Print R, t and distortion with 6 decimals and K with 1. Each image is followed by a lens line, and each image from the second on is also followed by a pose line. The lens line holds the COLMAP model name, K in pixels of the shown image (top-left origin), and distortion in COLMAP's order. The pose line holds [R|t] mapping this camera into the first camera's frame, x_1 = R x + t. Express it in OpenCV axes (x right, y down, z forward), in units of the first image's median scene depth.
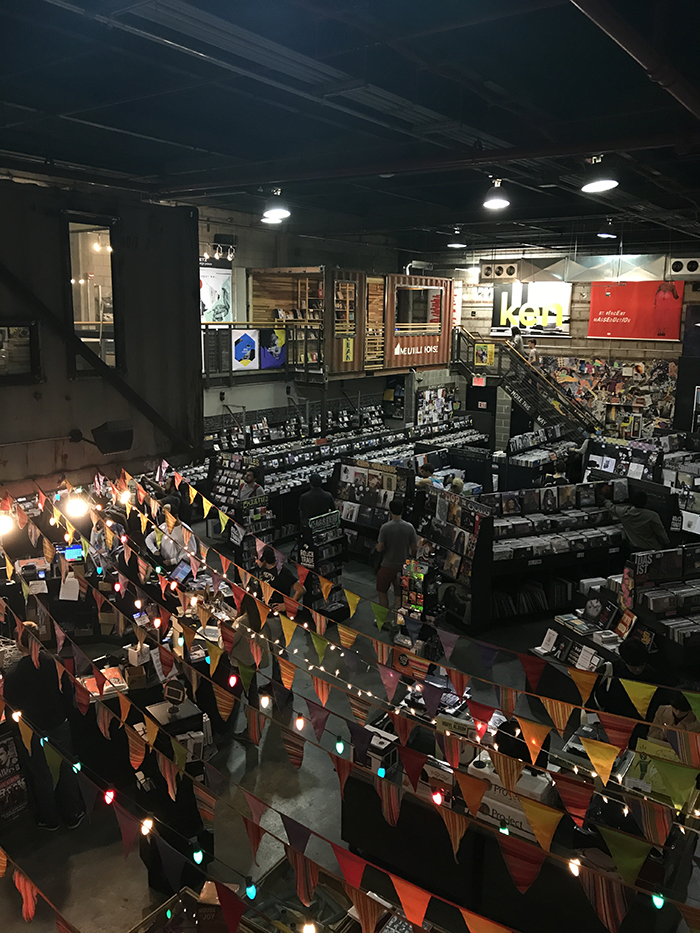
lens RADIAL K [[772.1, 0, 350.0], [0, 772.1, 466.5], [0, 0, 1]] dist [0.090806, -0.285223]
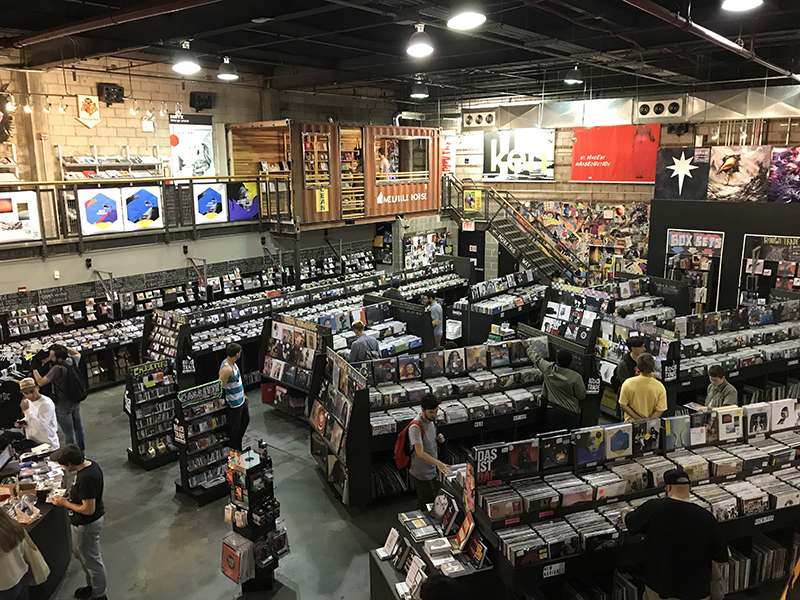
lens RADIAL K [[662.1, 0, 399.6], [0, 662.1, 303.4], [0, 0, 1]] dist [0.090806, -0.285223]
pose [[0.998485, -0.014328, -0.053133, 0.145384], [0.015277, 0.999730, 0.017502, -0.027357], [0.052868, -0.018287, 0.998434, 0.119632]]
